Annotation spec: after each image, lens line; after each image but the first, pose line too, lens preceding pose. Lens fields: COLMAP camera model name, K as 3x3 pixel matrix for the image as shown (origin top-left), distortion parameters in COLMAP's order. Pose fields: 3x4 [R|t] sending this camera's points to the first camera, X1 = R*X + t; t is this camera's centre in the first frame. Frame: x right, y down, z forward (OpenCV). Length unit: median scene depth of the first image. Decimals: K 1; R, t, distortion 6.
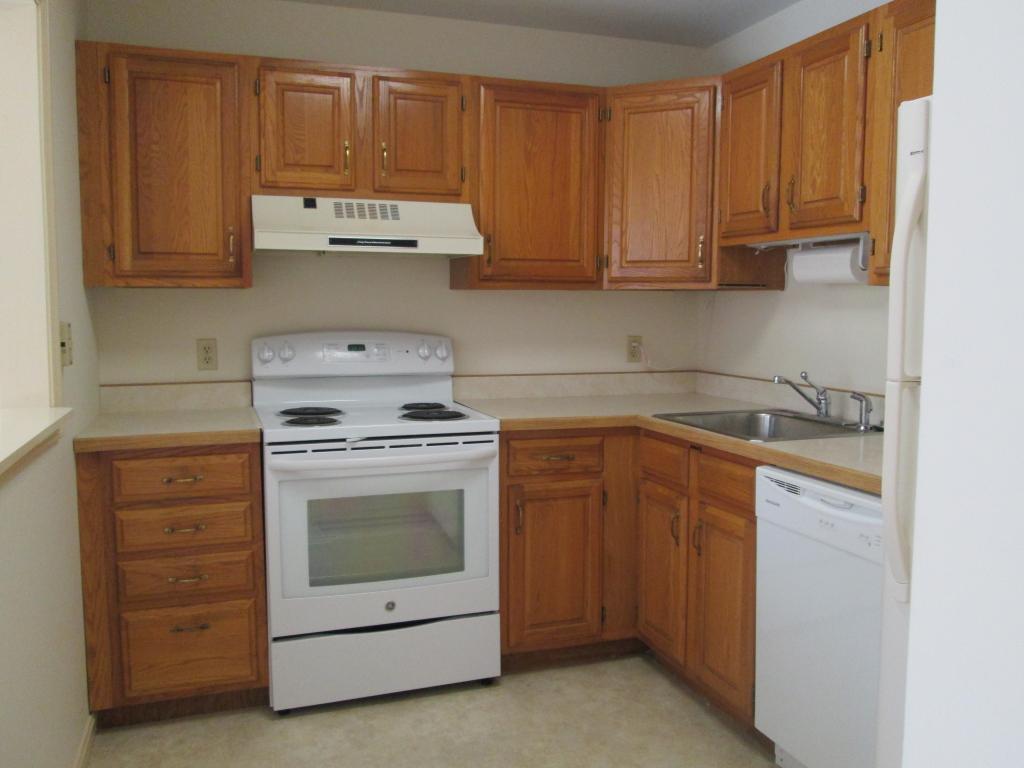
lens RADIAL K [[854.7, 0, 516.5], [0, 854.7, 385.1], [0, 0, 1]] dist [-0.032815, 0.016011]
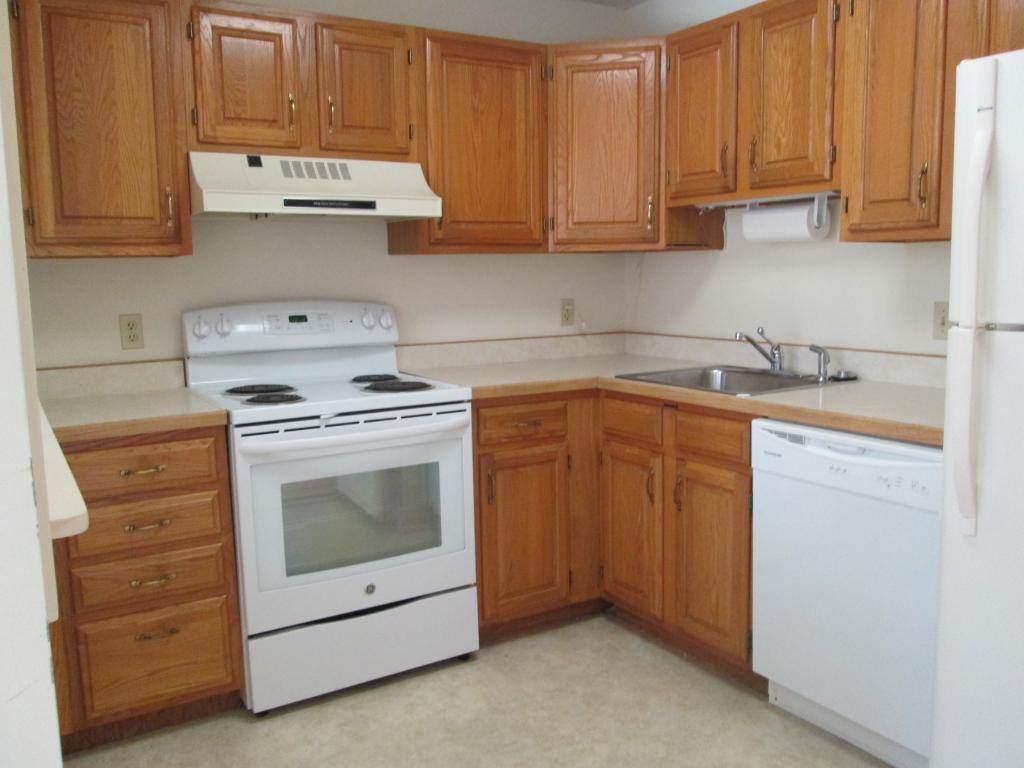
lens RADIAL K [[854.7, 0, 512.2], [0, 854.7, 383.7], [0, 0, 1]] dist [-0.032815, 0.016011]
pose [[0.978048, -0.046961, 0.203021, -0.172202], [0.040071, 0.998477, 0.037918, 0.001136], [-0.204493, -0.028950, 0.978440, 0.045057]]
